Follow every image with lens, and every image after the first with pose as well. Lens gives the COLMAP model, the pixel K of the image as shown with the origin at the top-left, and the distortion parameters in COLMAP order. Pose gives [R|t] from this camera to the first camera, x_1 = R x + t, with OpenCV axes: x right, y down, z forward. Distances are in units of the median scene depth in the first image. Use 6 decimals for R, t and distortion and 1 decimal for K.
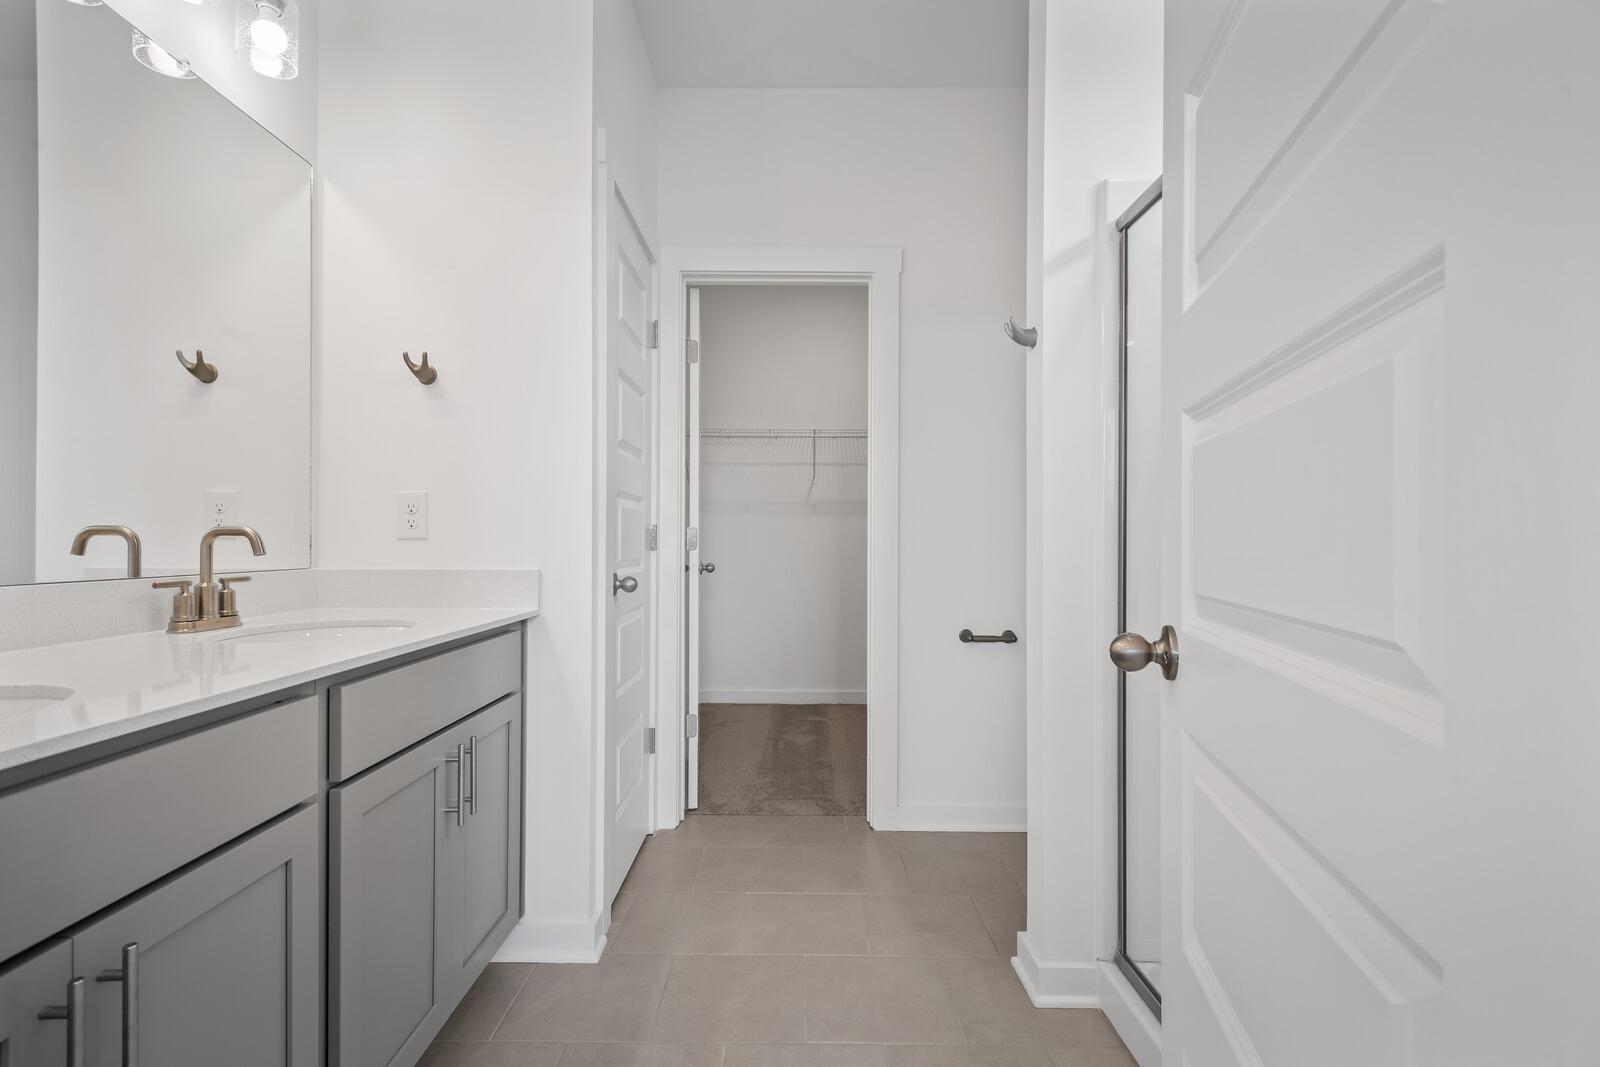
lens RADIAL K [[721.2, 0, 797.5], [0, 721.2, 537.3], [0, 0, 1]] dist [-0.001286, -0.000438]
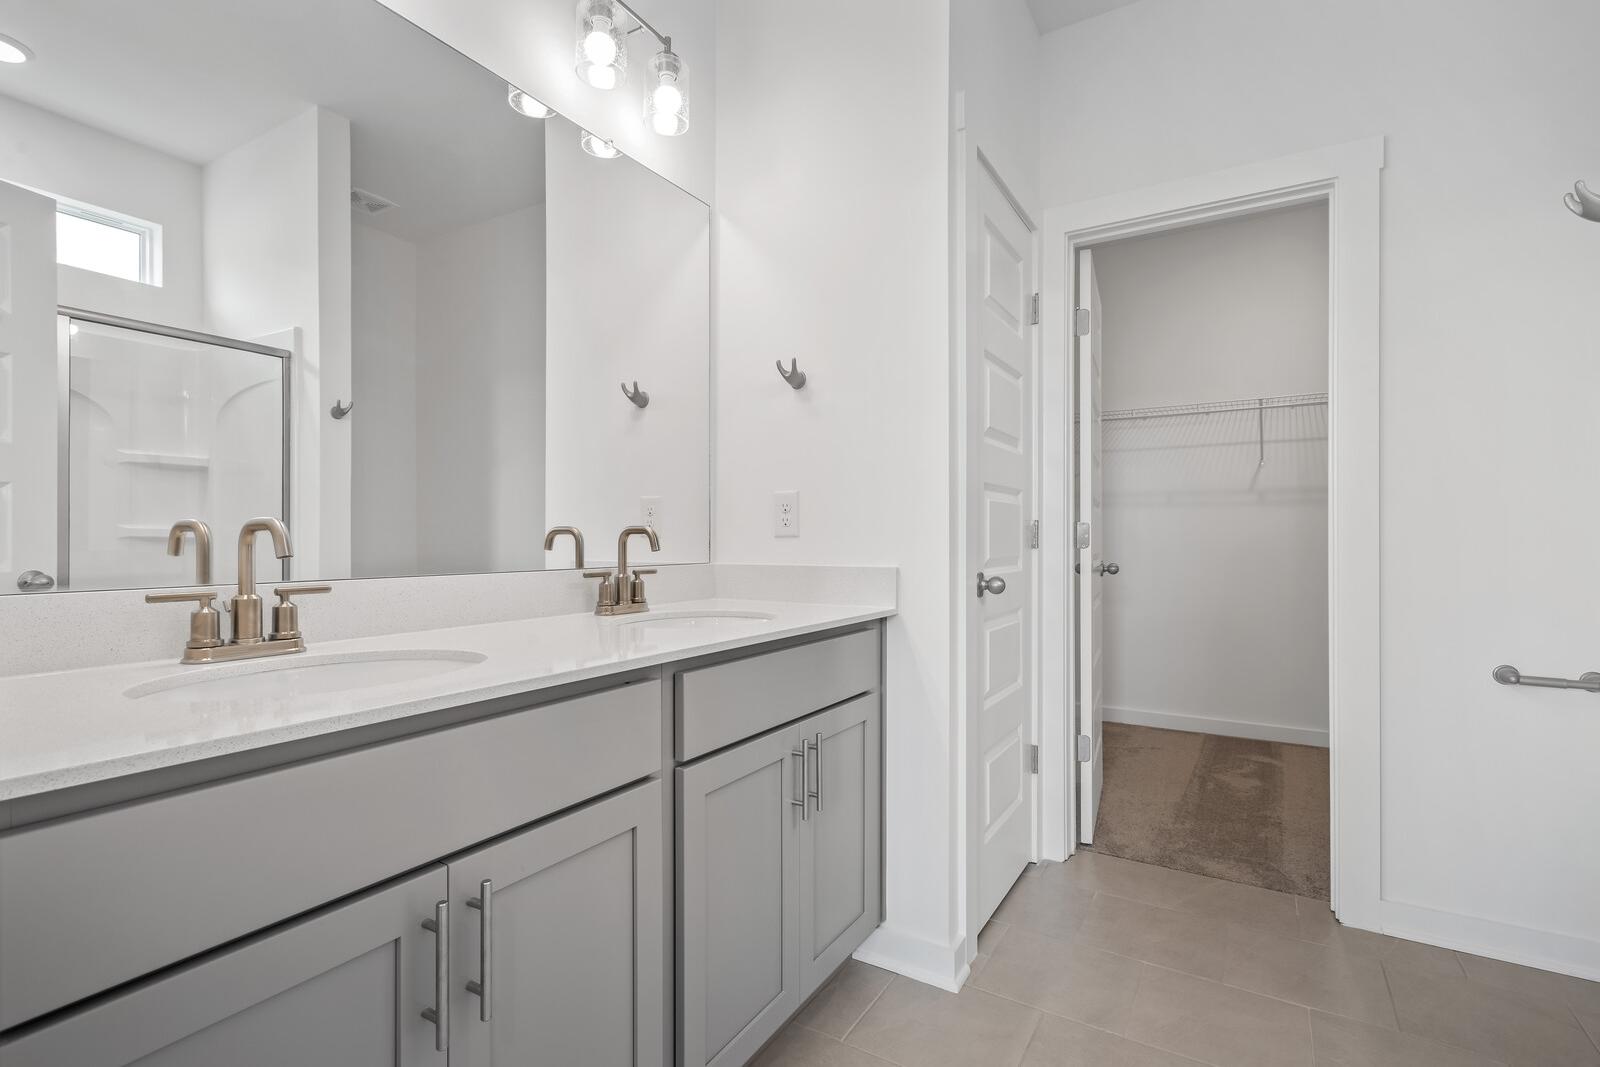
lens RADIAL K [[740.6, 0, 797.8], [0, 740.6, 536.2], [0, 0, 1]] dist [0.002932, 0.000161]
pose [[0.851910, -0.006522, -0.523647, 0.048729], [0.006728, 0.999976, -0.001509, 0.003295], [0.523645, -0.002238, 0.851934, 0.080983]]
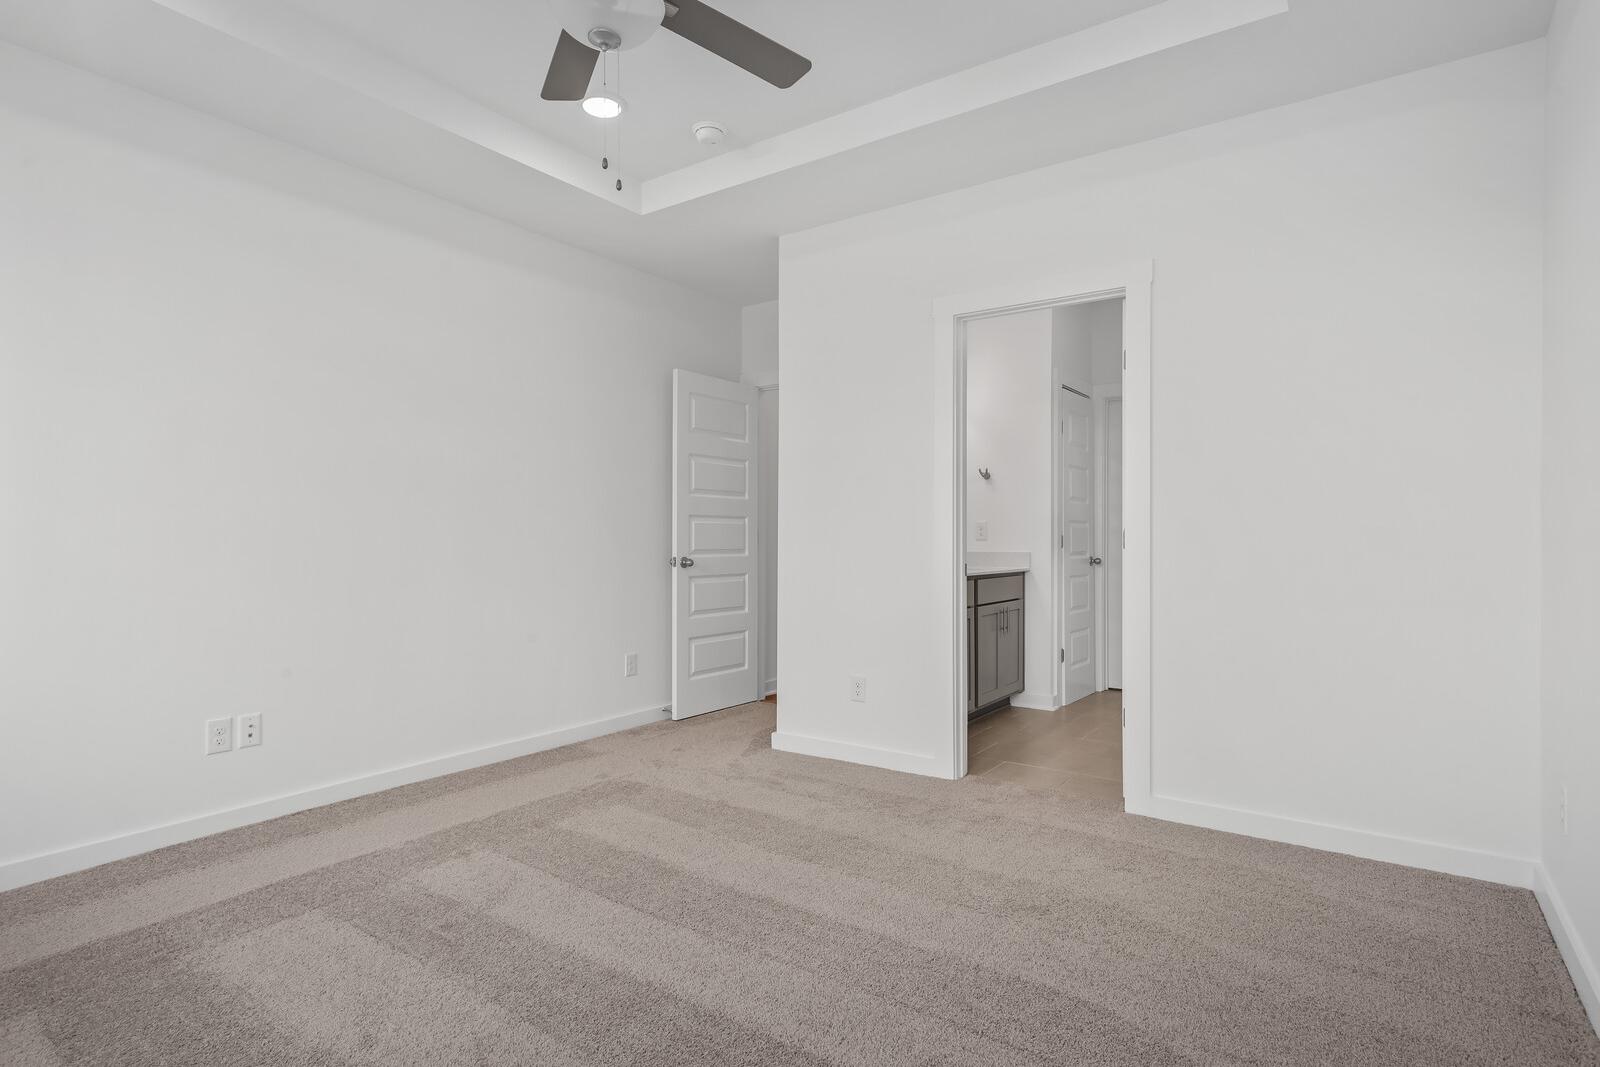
lens RADIAL K [[745.6, 0, 792.0], [0, 745.6, 534.0], [0, 0, 1]] dist [0.001549, -0.000598]
pose [[0.796484, -0.001039, -0.604659, 0.541768], [0.004587, 0.999980, 0.004325, -0.030812], [0.604642, -0.006218, 0.796473, -1.539724]]
